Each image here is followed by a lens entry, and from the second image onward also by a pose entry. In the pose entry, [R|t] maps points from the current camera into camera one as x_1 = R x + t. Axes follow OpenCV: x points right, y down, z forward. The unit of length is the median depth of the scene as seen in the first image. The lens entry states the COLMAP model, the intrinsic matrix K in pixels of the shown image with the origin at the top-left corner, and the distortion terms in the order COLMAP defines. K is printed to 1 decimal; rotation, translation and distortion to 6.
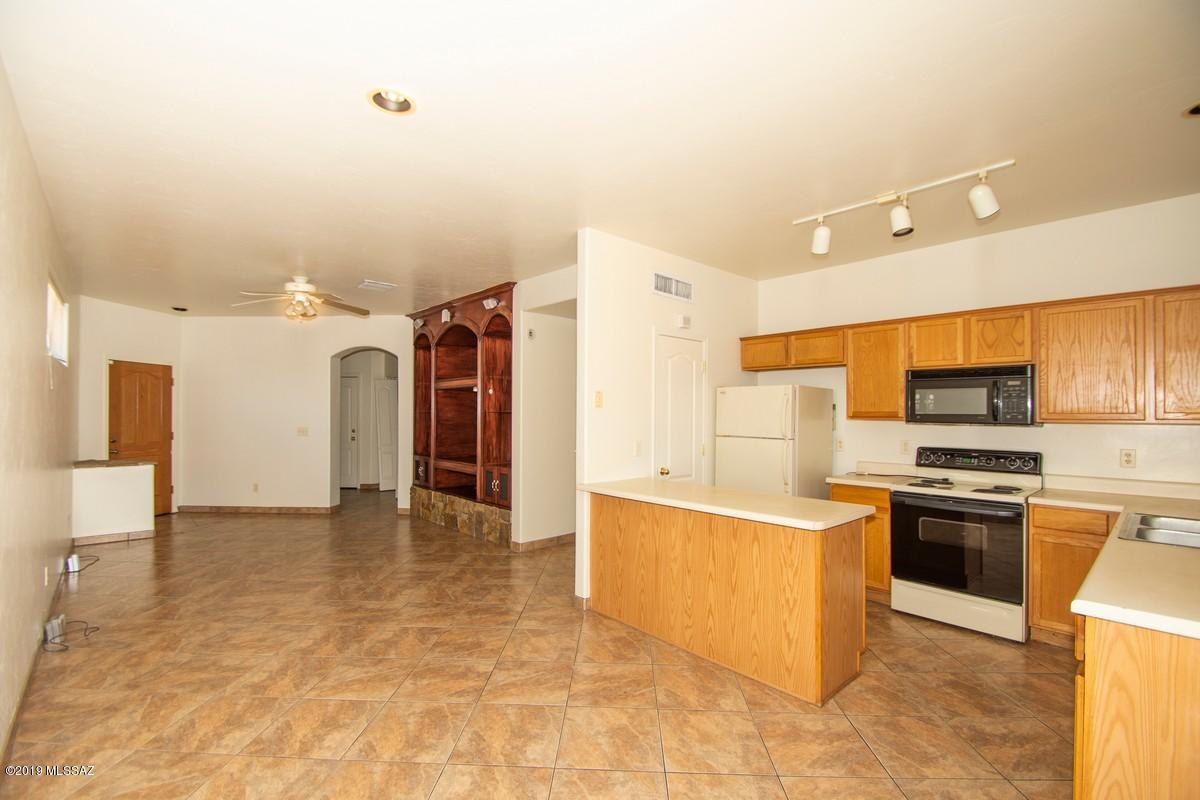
lens RADIAL K [[522.8, 0, 599.2], [0, 522.8, 404.4], [0, 0, 1]] dist [0.006076, -0.011791]
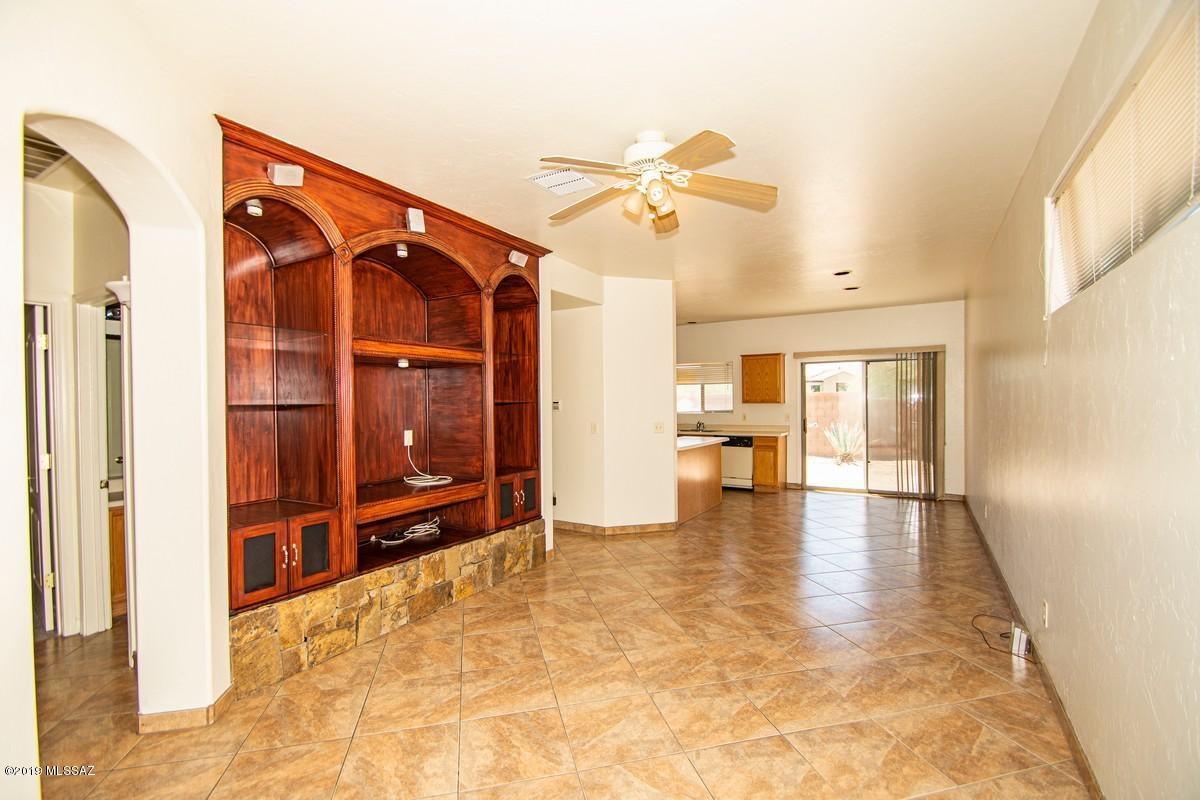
lens RADIAL K [[522.8, 0, 598.0], [0, 522.8, 403.7], [0, 0, 1]] dist [0.006076, -0.011791]
pose [[-0.275186, -0.001683, 0.961390, -1.265152], [-0.004015, 0.999992, 0.000601, 0.020489], [-0.961383, -0.003695, -0.275190, 1.435408]]
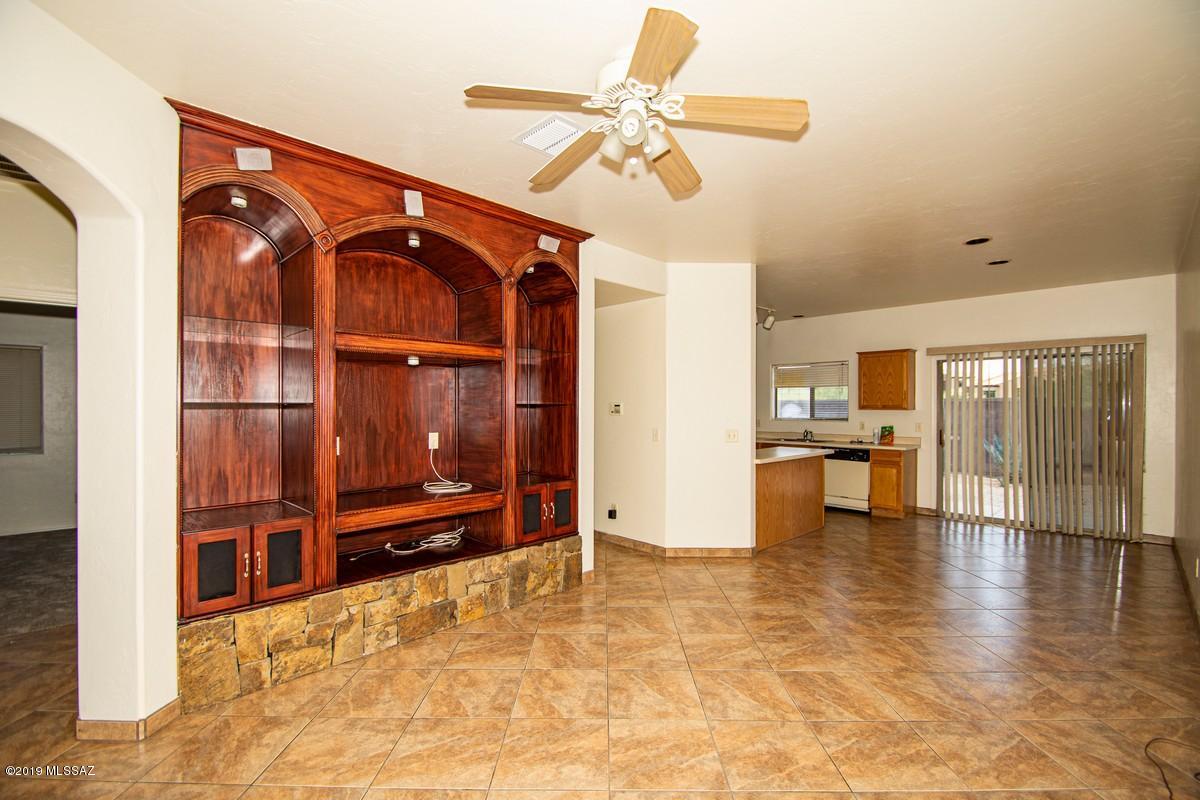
lens RADIAL K [[522.8, 0, 598.9], [0, 522.8, 404.5], [0, 0, 1]] dist [0.006076, -0.011791]
pose [[-0.030214, 0.003392, 0.999538, -1.159227], [-0.015325, 0.999875, -0.003856, 0.021559], [-0.999426, -0.015435, -0.030159, 1.246845]]
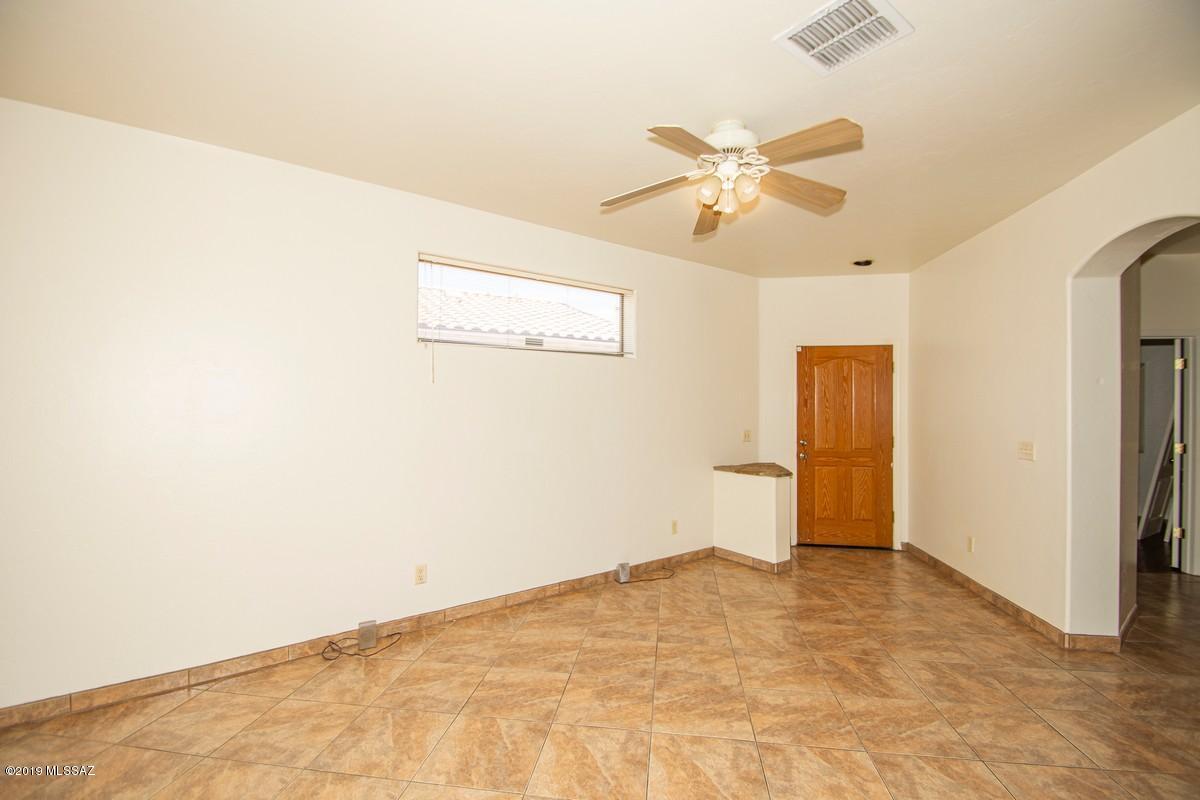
lens RADIAL K [[522.8, 0, 596.4], [0, 522.8, 408.2], [0, 0, 1]] dist [0.006076, -0.011791]
pose [[-0.104197, -0.000859, -0.994556, -0.096112], [0.010336, 0.999945, -0.001946, 0.018107], [0.994503, -0.010483, -0.104182, 1.117714]]
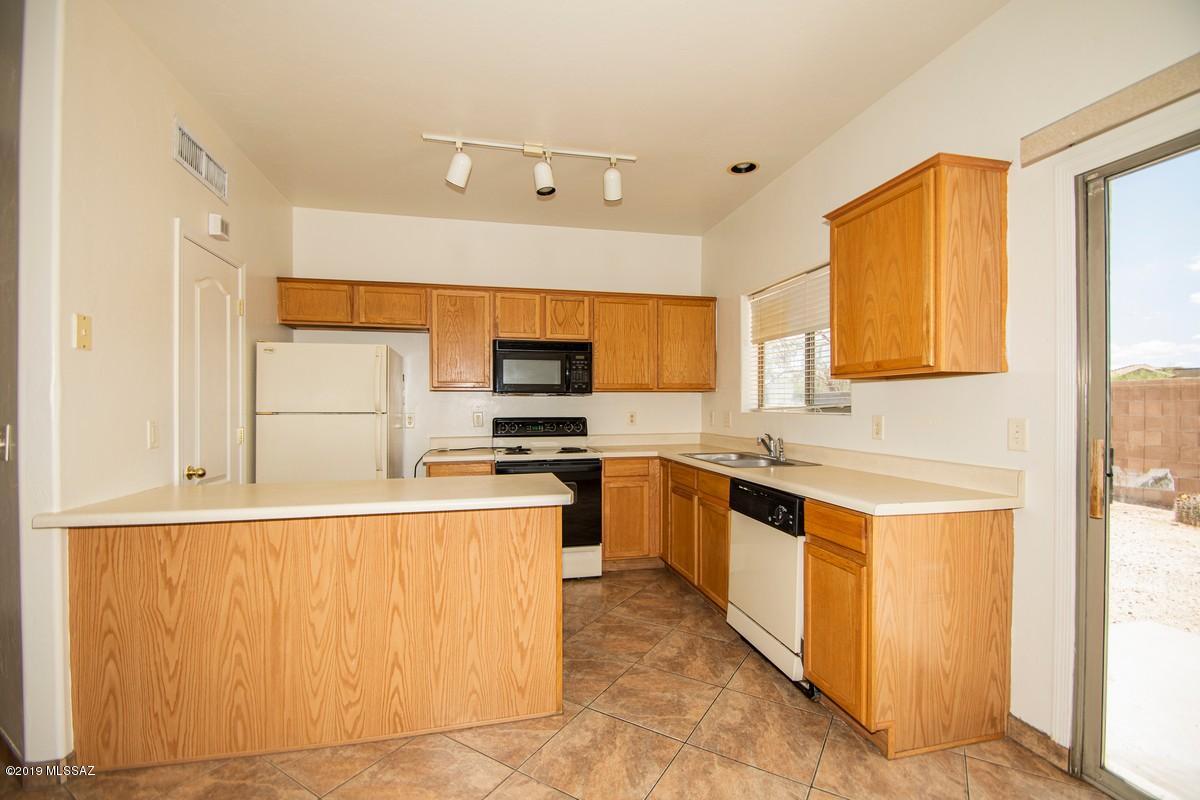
lens RADIAL K [[522.8, 0, 597.2], [0, 522.8, 405.6], [0, 0, 1]] dist [0.006076, -0.011791]
pose [[0.492123, -0.006123, 0.870504, -0.162414], [-0.007477, 0.999909, 0.011261, 0.042988], [-0.870494, -0.012051, 0.492032, 0.317504]]
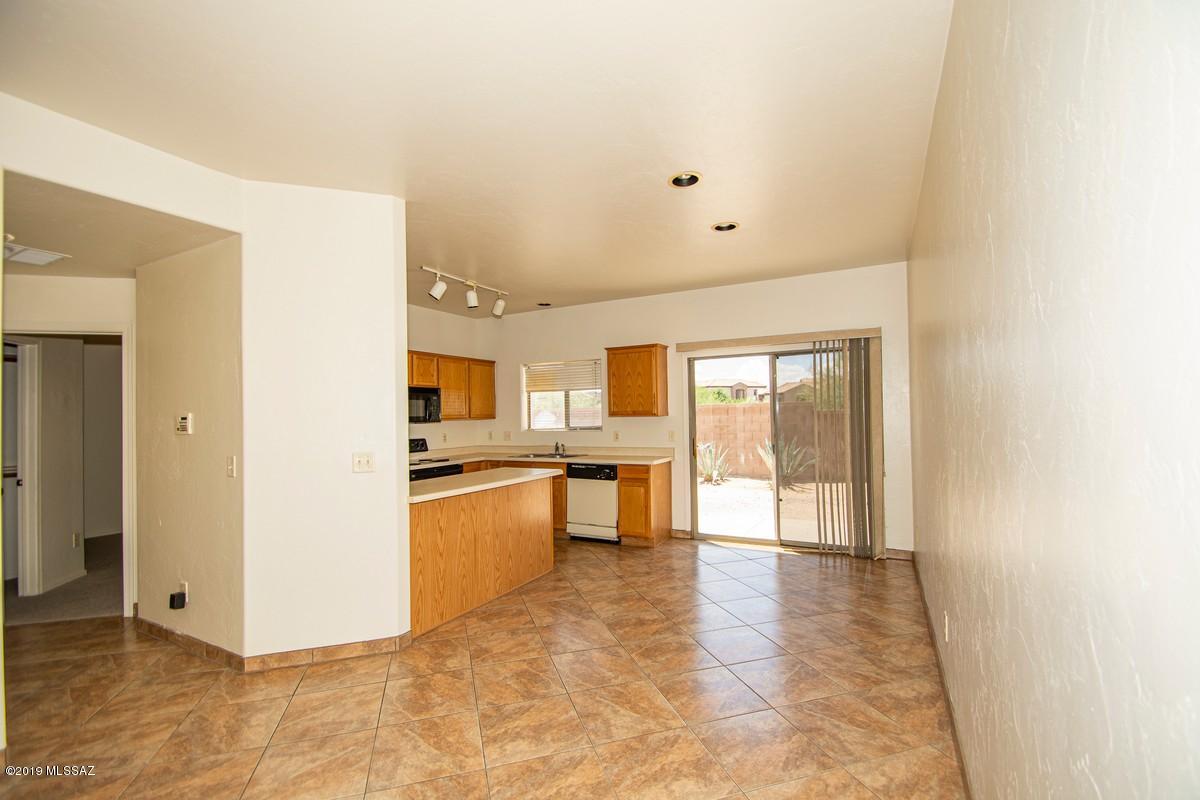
lens RADIAL K [[522.8, 0, 597.8], [0, 522.8, 403.6], [0, 0, 1]] dist [0.006076, -0.011791]
pose [[-0.331504, 0.025152, 0.943119, -0.822983], [0.004431, 0.999675, -0.025102, 0.018590], [-0.943443, -0.004142, -0.331508, 0.860887]]
